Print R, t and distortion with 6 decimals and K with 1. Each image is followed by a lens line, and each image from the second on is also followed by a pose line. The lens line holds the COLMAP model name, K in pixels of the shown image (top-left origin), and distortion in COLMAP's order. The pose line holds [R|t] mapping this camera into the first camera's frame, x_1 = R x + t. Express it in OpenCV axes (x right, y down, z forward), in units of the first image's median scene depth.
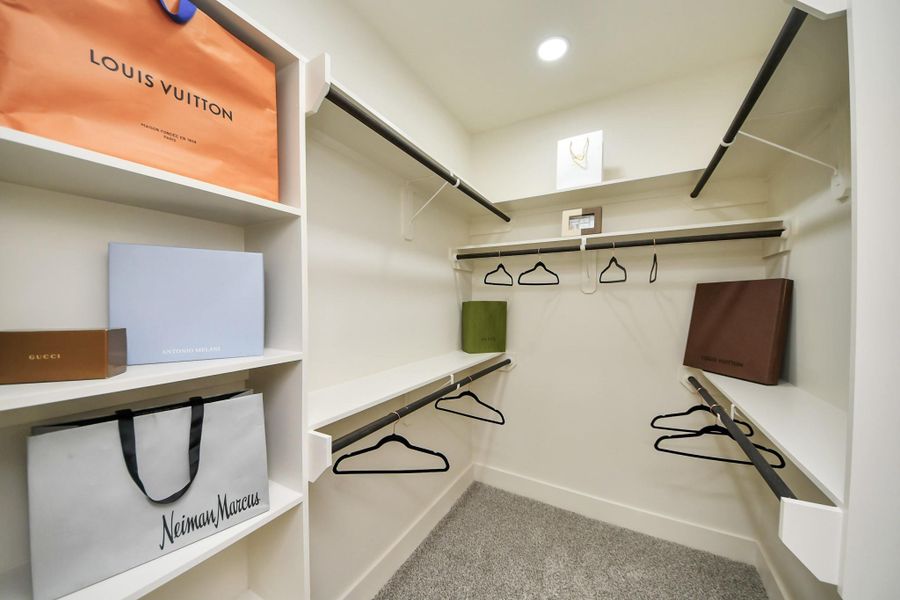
lens RADIAL K [[319.7, 0, 443.5], [0, 319.7, 303.7], [0, 0, 1]] dist [0.000778, -0.008115]
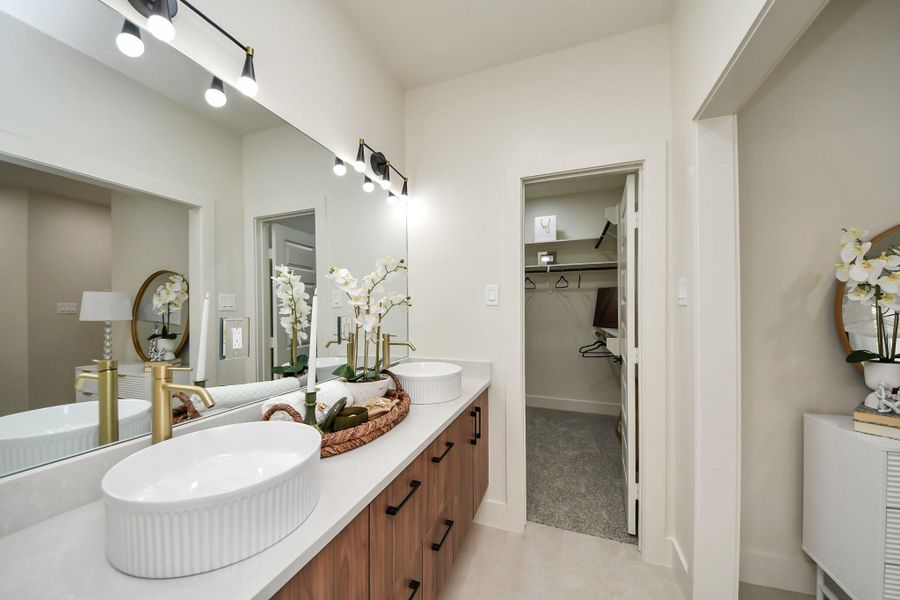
lens RADIAL K [[319.7, 0, 443.5], [0, 319.7, 303.7], [0, 0, 1]] dist [0.000778, -0.008115]
pose [[0.986277, 0.002558, 0.165078, -0.596566], [0.002916, 0.999454, -0.032910, 0.108231], [-0.165072, 0.032940, 0.985731, -0.959763]]
